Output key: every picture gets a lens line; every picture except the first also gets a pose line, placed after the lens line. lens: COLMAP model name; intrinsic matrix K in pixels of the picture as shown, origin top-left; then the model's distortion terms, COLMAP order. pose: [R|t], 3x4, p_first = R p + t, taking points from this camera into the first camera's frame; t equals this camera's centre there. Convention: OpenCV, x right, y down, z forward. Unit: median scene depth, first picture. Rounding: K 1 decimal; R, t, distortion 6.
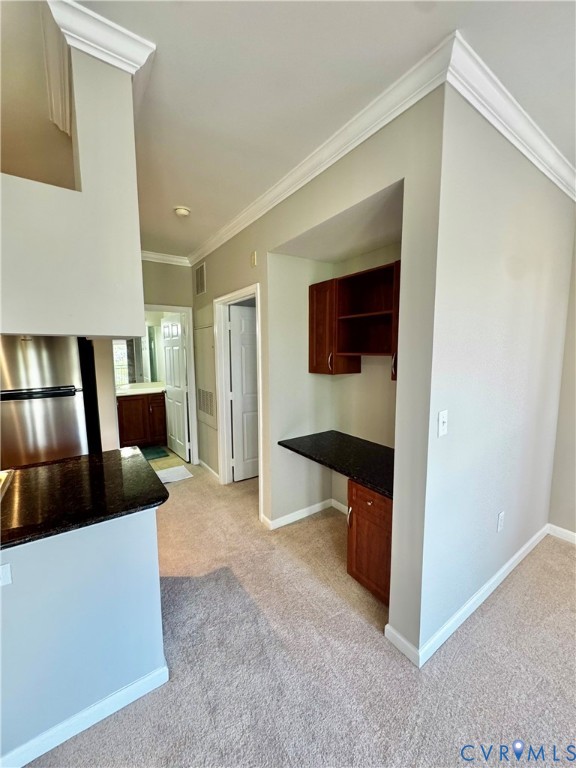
lens RADIAL K [[305.8, 0, 288.0], [0, 305.8, 384.0], [0, 0, 1]] dist [-0.001079, -0.000143]
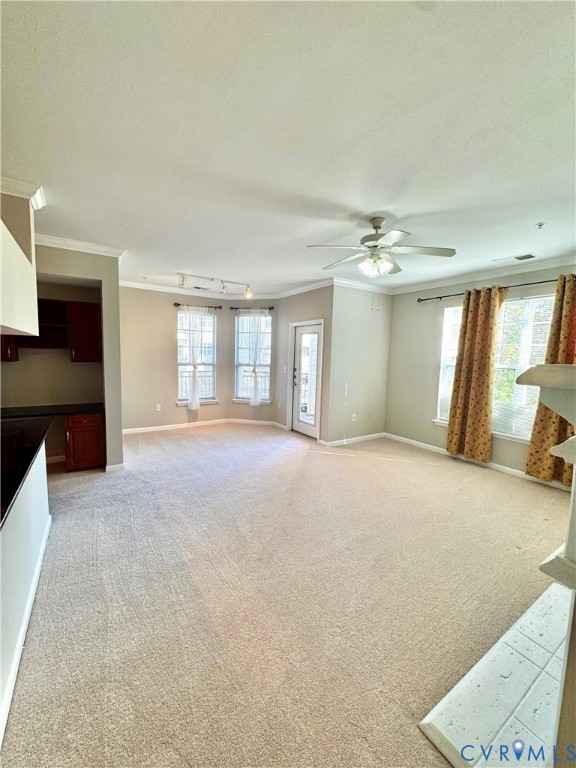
lens RADIAL K [[305.8, 0, 288.0], [0, 305.8, 384.0], [0, 0, 1]] dist [-0.001079, -0.000143]
pose [[0.038221, -0.091083, 0.995110, -1.607040], [0.088193, 0.992259, 0.087435, 0.079817], [-0.995370, 0.084419, 0.045958, -0.444218]]
